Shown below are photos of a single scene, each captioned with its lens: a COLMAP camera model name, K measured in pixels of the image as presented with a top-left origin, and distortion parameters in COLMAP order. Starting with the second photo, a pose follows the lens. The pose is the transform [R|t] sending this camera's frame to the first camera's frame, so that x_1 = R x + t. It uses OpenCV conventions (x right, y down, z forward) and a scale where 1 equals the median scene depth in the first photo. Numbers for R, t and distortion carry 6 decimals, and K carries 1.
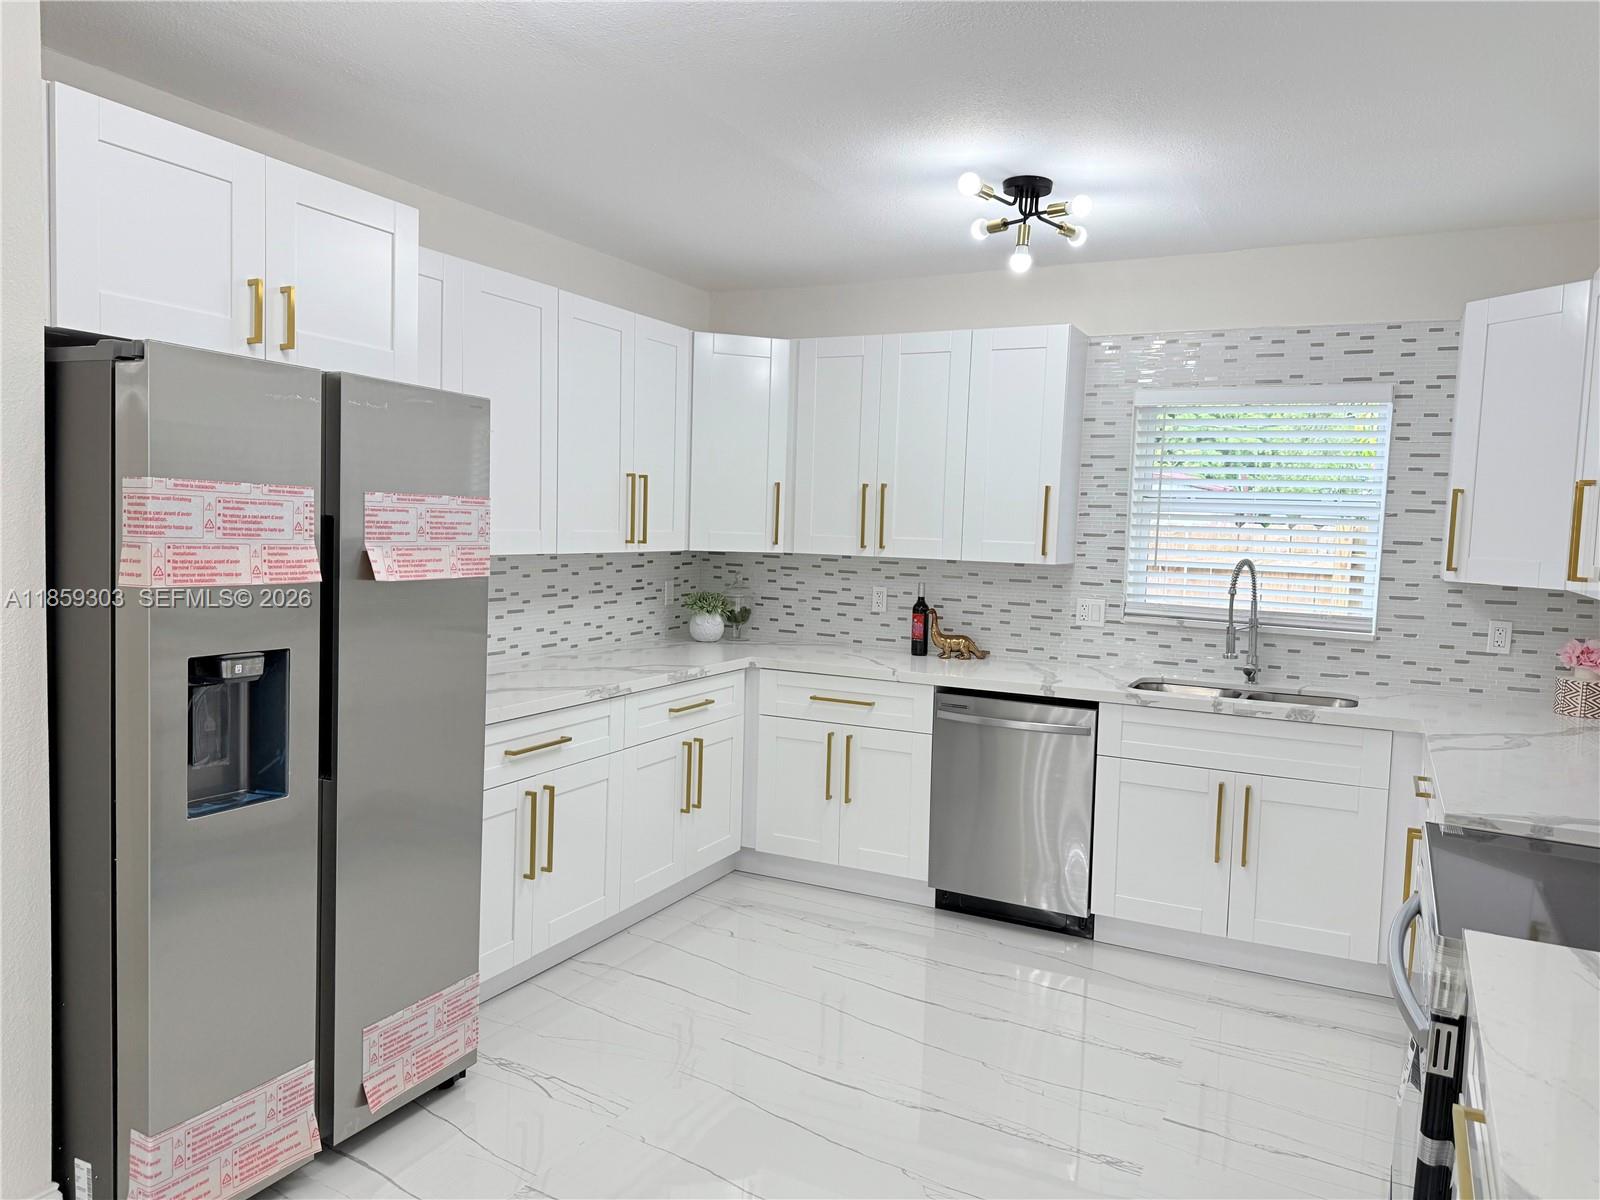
lens RADIAL K [[1119.5, 0, 803.4], [0, 1119.5, 600.0], [0, 0, 1]] dist [0.118081, -0.185916]
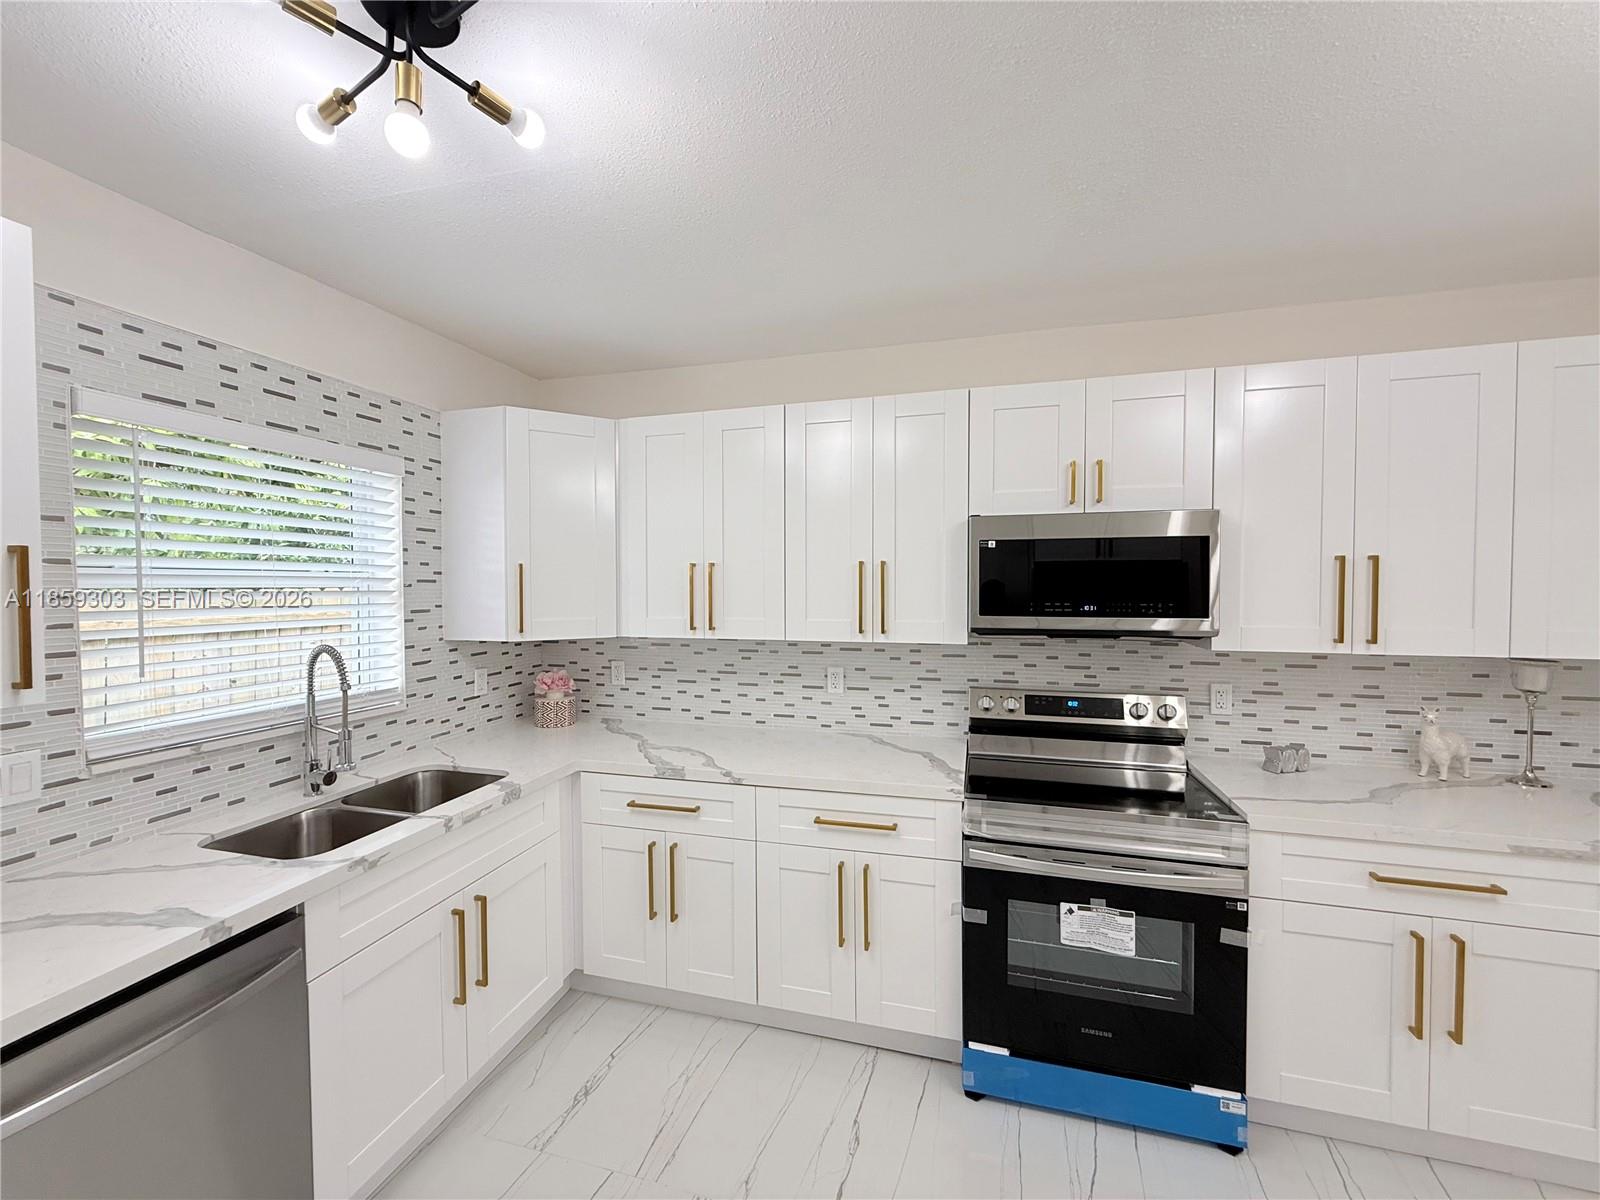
lens RADIAL K [[639.6, 0, 795.9], [0, 639.6, 601.7], [0, 0, 1]] dist [-0.000491, 0.000615]
pose [[-0.192087, -0.058919, 0.979608, -0.122104], [0.067343, 0.995052, 0.073052, -0.078074], [-0.979065, 0.080002, -0.187169, 0.759035]]
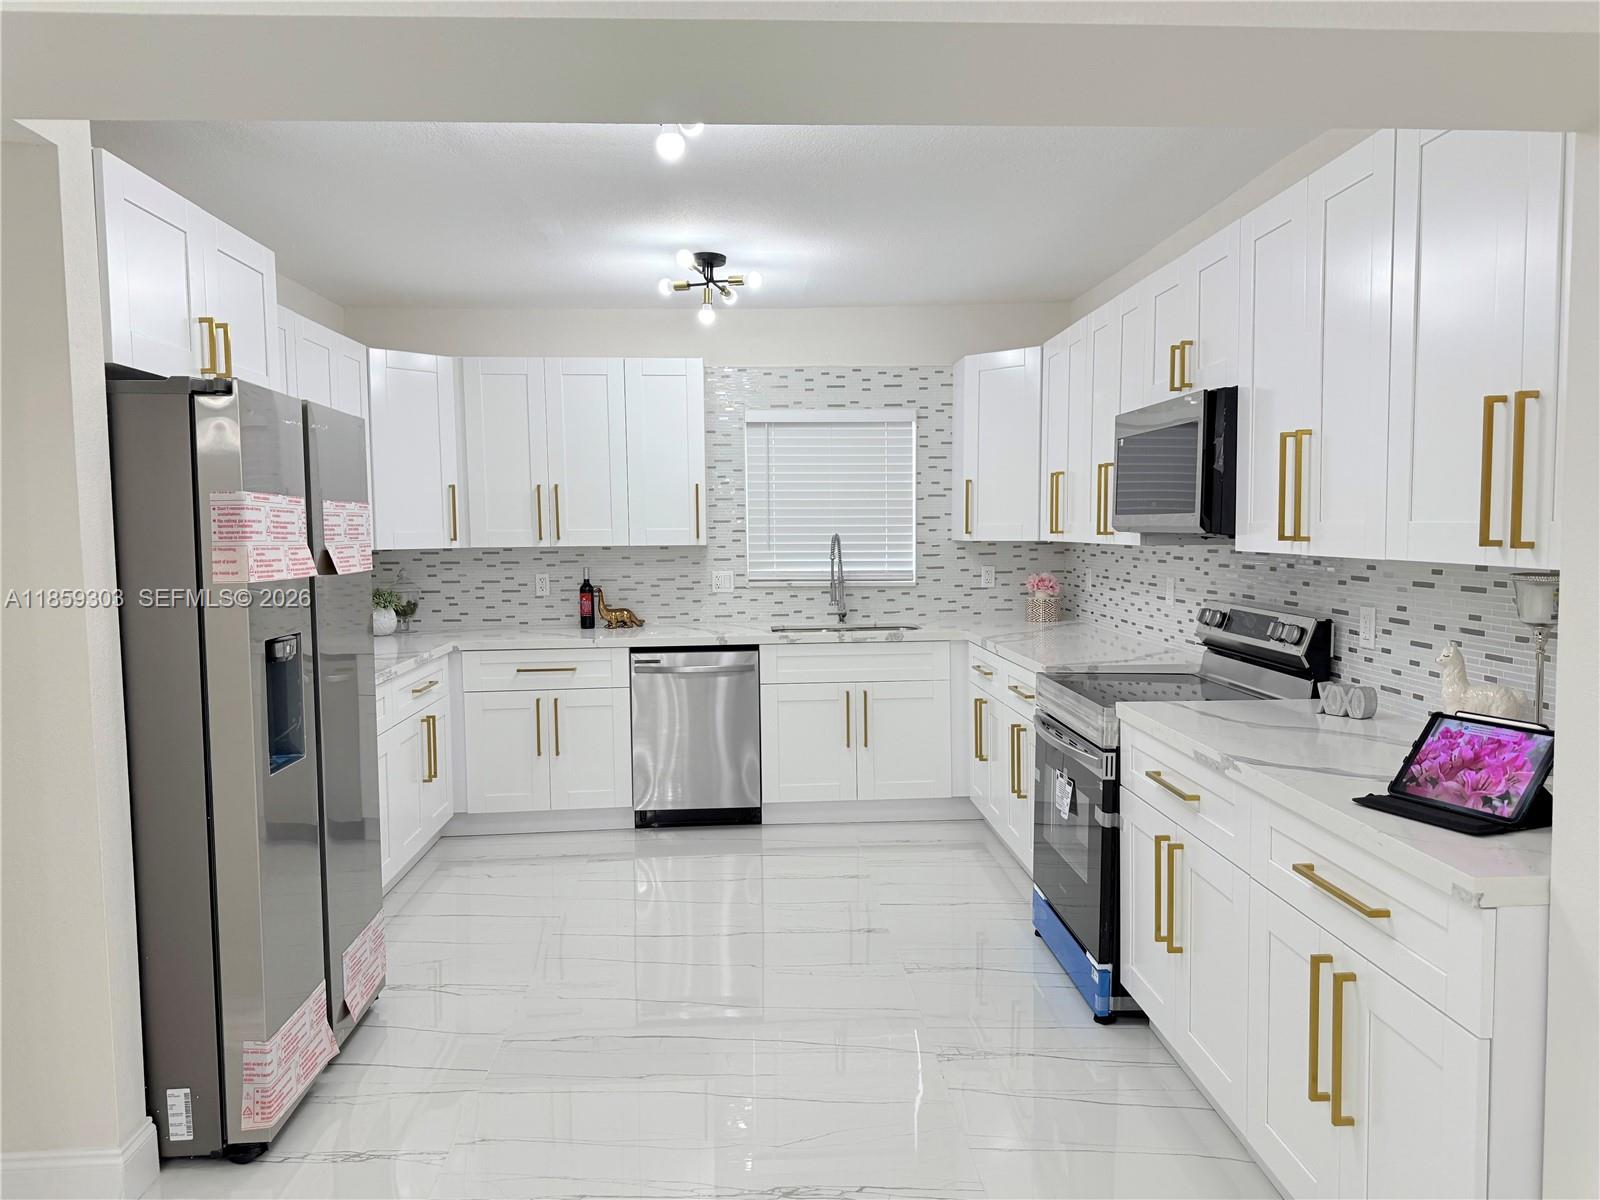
lens RADIAL K [[1119.5, 0, 803.4], [0, 1119.5, 600.0], [0, 0, 1]] dist [0.118081, -0.185916]
pose [[0.866369, -0.075815, 0.493616, -0.330608], [0.075060, 0.996950, 0.021381, 0.012766], [-0.493731, 0.018527, 0.869417, -0.171716]]
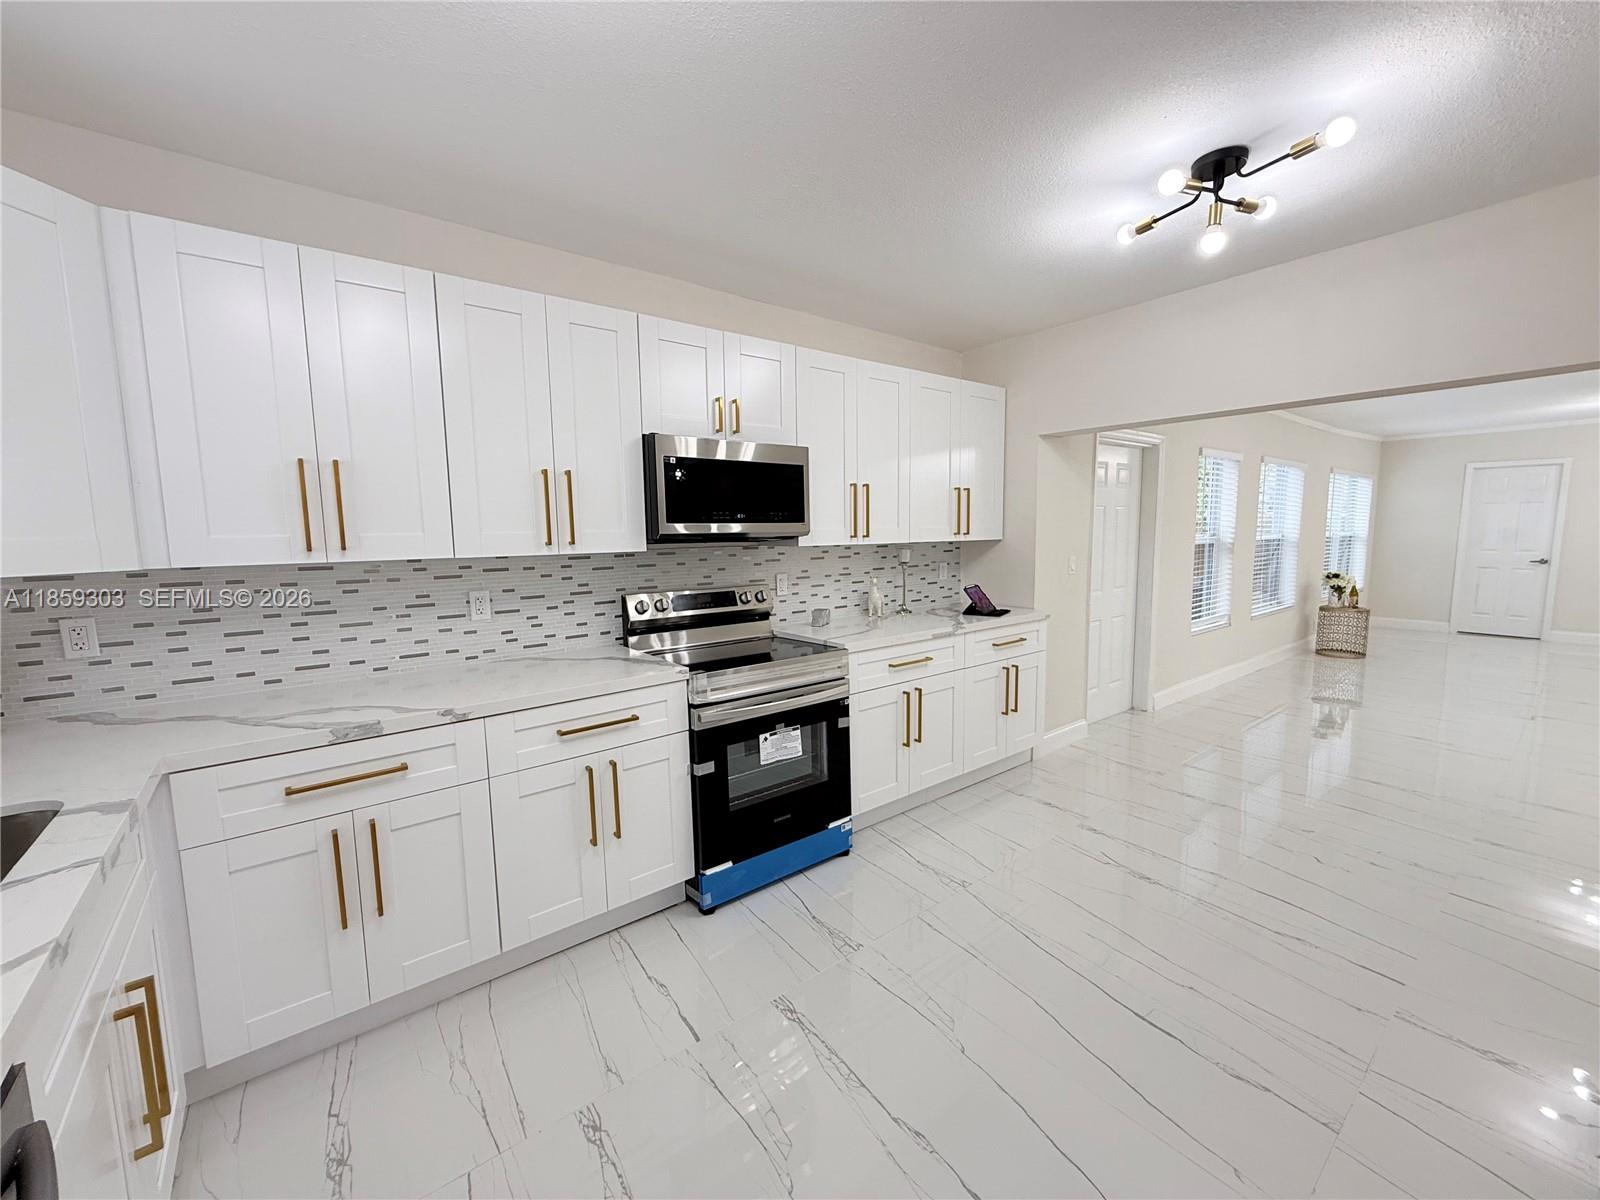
lens RADIAL K [[639.6, 0, 795.9], [0, 639.6, 601.7], [0, 0, 1]] dist [-0.000491, 0.000615]
pose [[-0.905296, -0.064366, 0.419876, -0.002670], [0.017362, 0.982020, 0.187974, -0.056423], [-0.424426, 0.177462, -0.887902, 1.005537]]
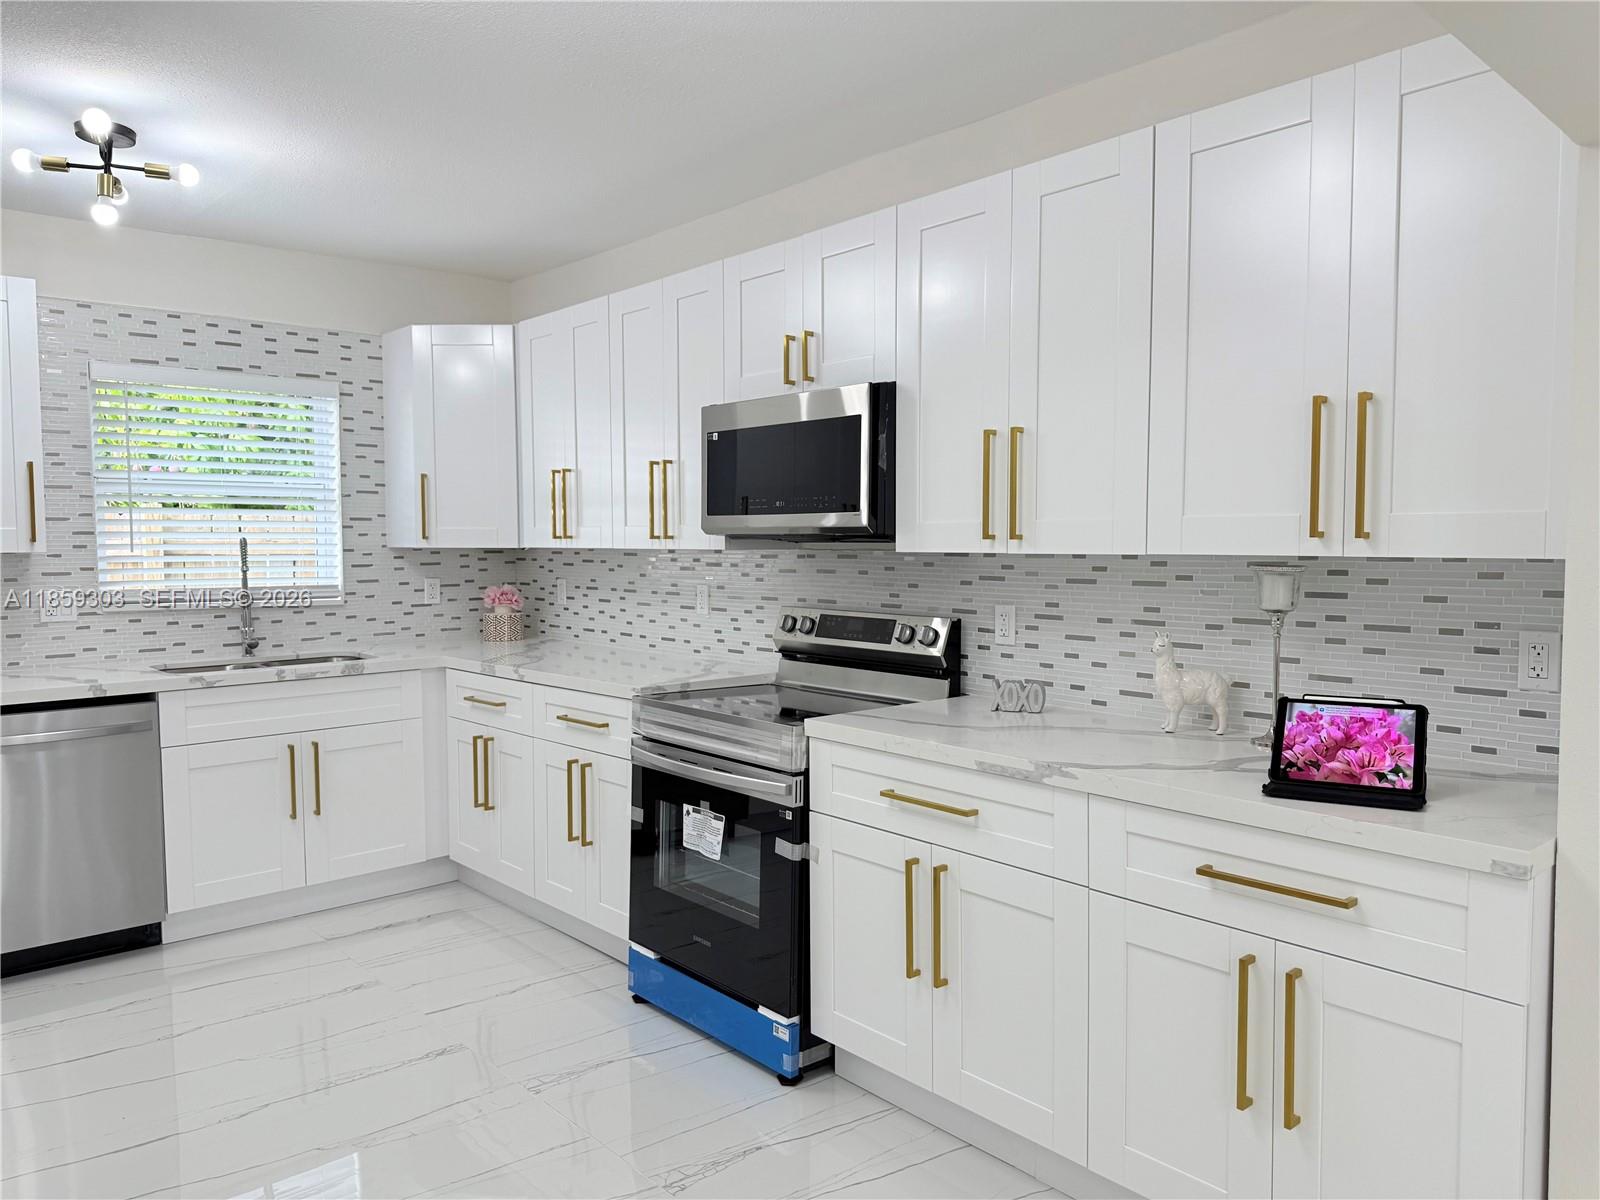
lens RADIAL K [[1119.5, 0, 803.4], [0, 1119.5, 600.0], [0, 0, 1]] dist [0.118081, -0.185916]
pose [[0.364066, -0.086099, 0.927385, -0.402769], [0.081753, 0.994829, 0.060267, 0.000244], [-0.927778, 0.053875, 0.369223, 0.137540]]
